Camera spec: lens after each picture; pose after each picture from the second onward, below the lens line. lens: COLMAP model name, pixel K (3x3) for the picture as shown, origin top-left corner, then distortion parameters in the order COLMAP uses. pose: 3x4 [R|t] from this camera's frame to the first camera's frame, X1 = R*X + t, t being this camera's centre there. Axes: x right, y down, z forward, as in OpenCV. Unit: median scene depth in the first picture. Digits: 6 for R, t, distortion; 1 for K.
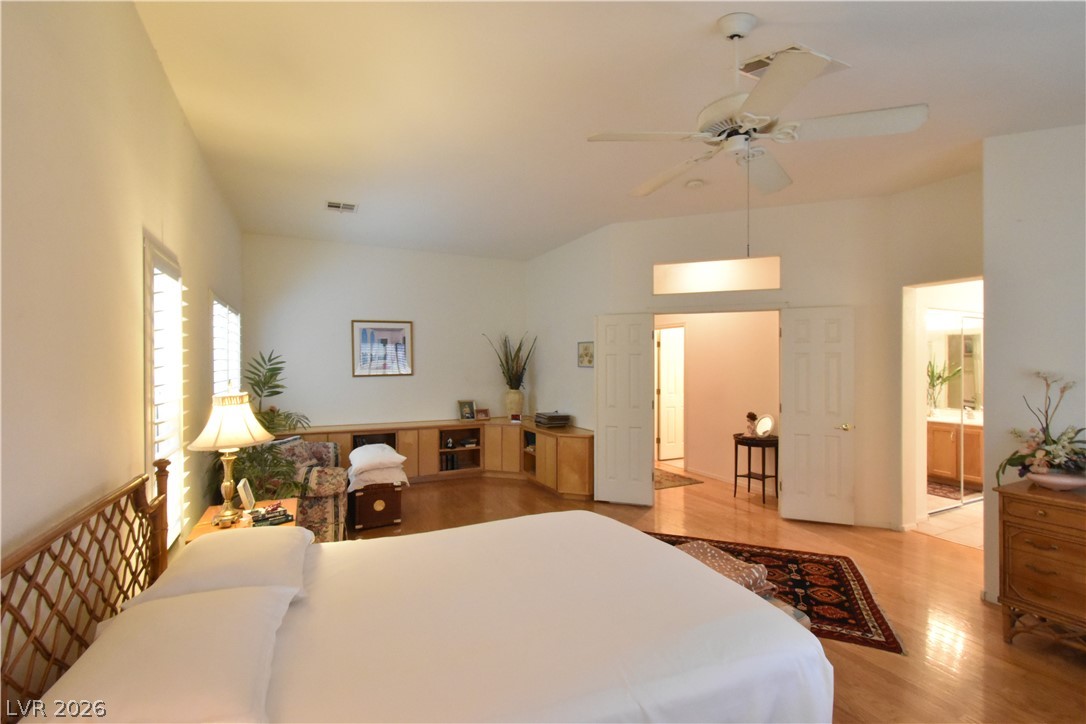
lens RADIAL K [[490.8, 0, 542.6], [0, 490.8, 365.1], [0, 0, 1]] dist [0.002083, -0.000030]
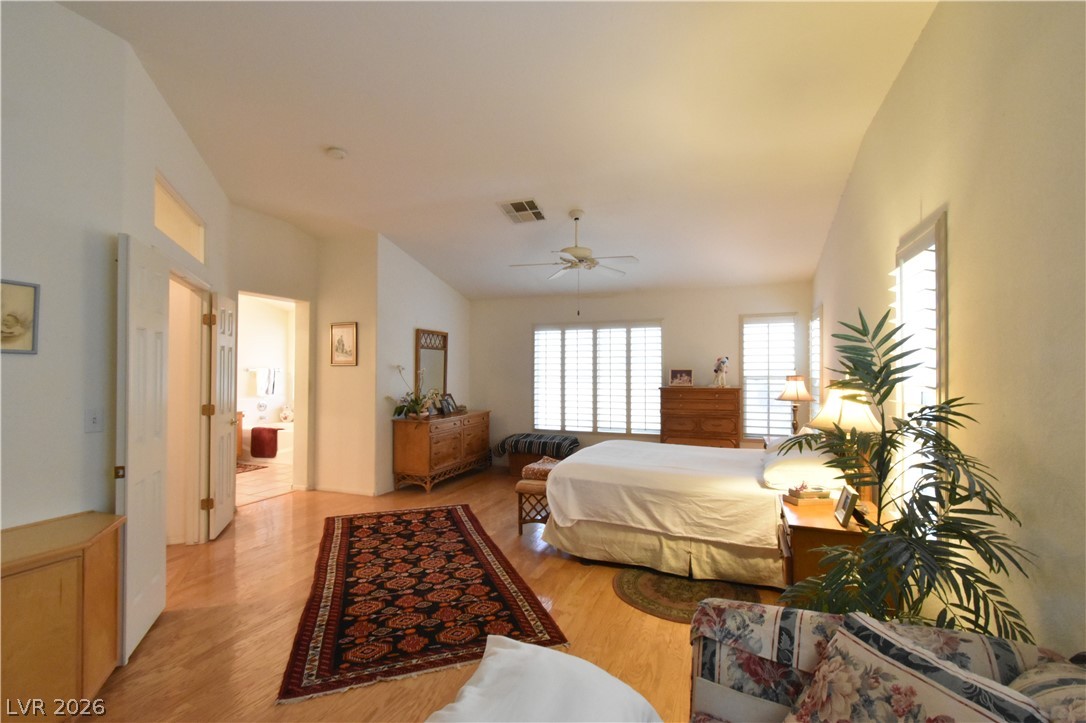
lens RADIAL K [[474.8, 0, 544.7], [0, 474.8, 363.8], [0, 0, 1]] dist [0.001758, 0.000397]
pose [[-0.678212, 0.012871, 0.734753, -0.390734], [0.001309, 0.999866, -0.016306, 0.016930], [-0.734865, -0.010097, -0.678139, 0.883310]]
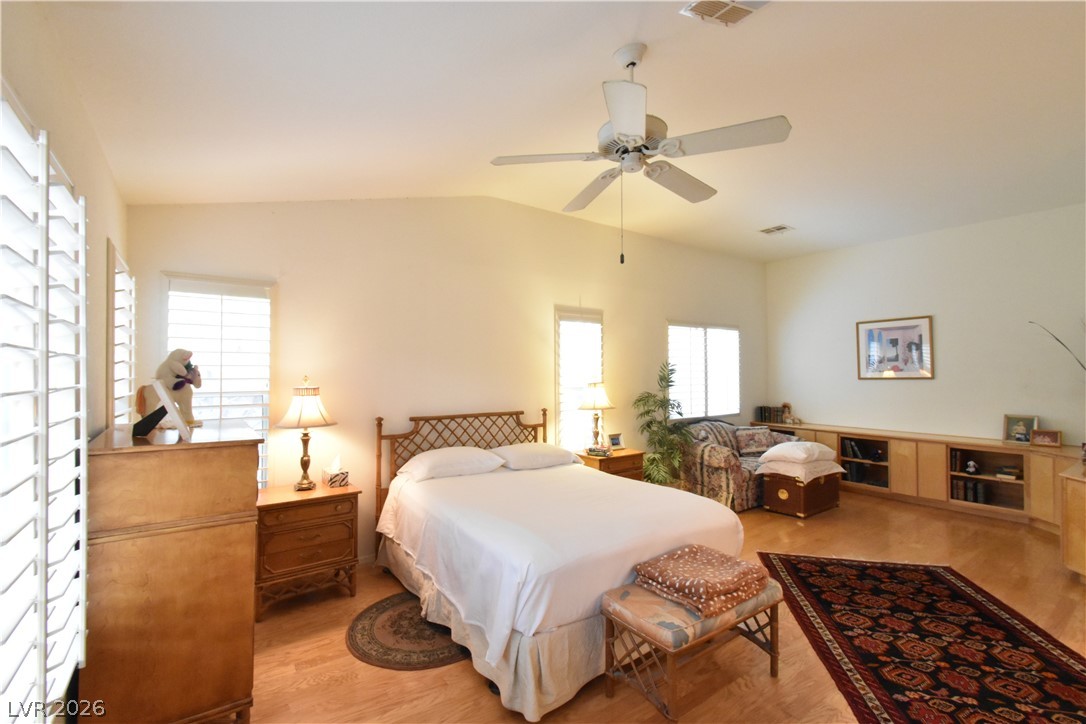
lens RADIAL K [[482.2, 0, 542.8], [0, 482.2, 365.0], [0, 0, 1]] dist [0.005160, -0.003366]
pose [[0.172405, -0.010459, -0.984971, 0.472542], [-0.000192, 0.999943, -0.010651, 0.005484], [0.985026, 0.002025, 0.172394, 0.207007]]
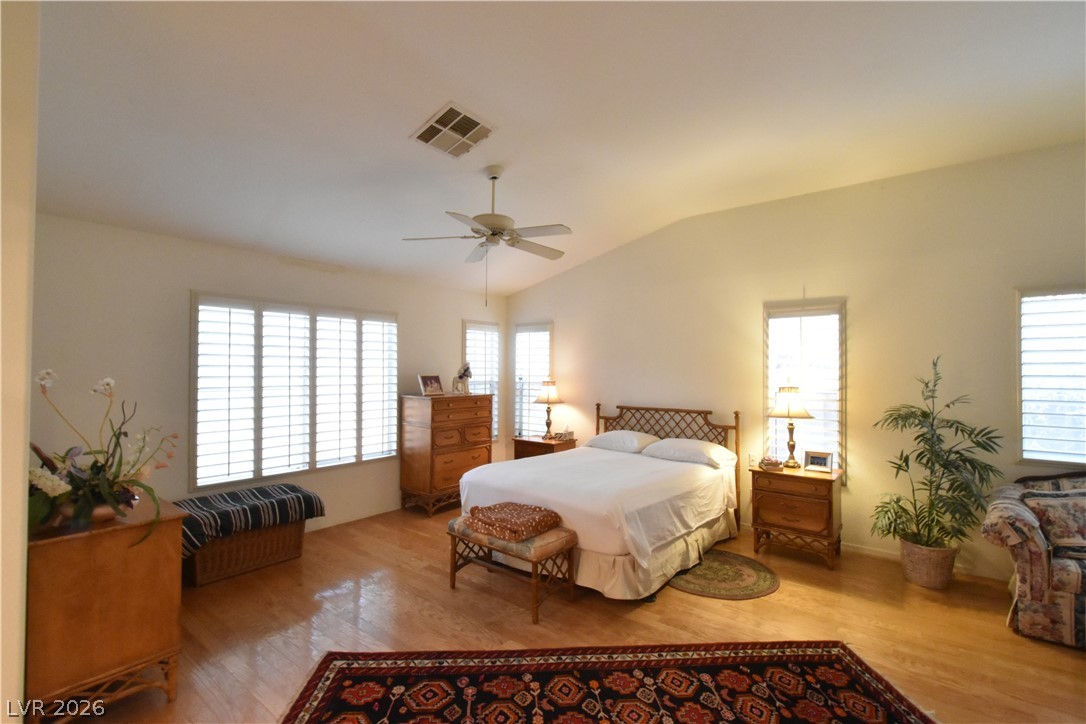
lens RADIAL K [[481.2, 0, 539.8], [0, 481.2, 364.3], [0, 0, 1]] dist [0.002179, -0.000457]
pose [[-0.906223, -0.007622, -0.422732, 0.320900], [-0.002778, 0.999923, -0.012074, 0.002989], [0.422792, -0.009767, -0.906174, 0.875700]]
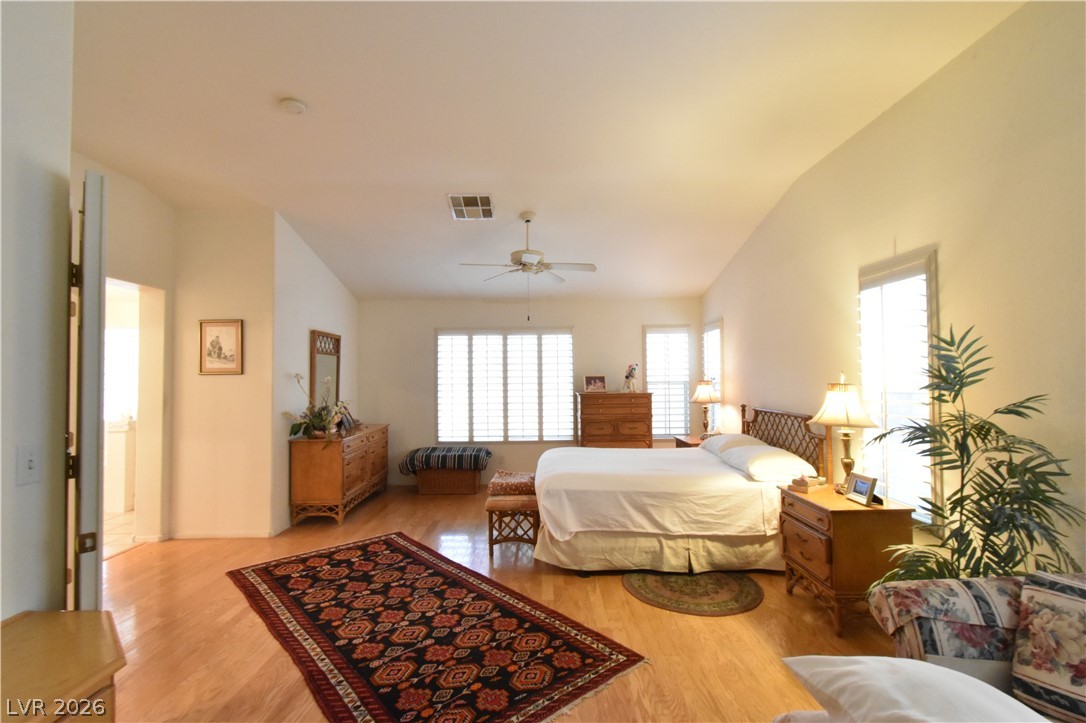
lens RADIAL K [[481.2, 0, 539.8], [0, 481.2, 363.8], [0, 0, 1]] dist [0.002179, -0.000457]
pose [[-0.900240, 0.022834, 0.434795, -0.206138], [0.011407, 0.999518, -0.028873, 0.015586], [-0.435245, -0.021033, -0.900066, 0.991128]]
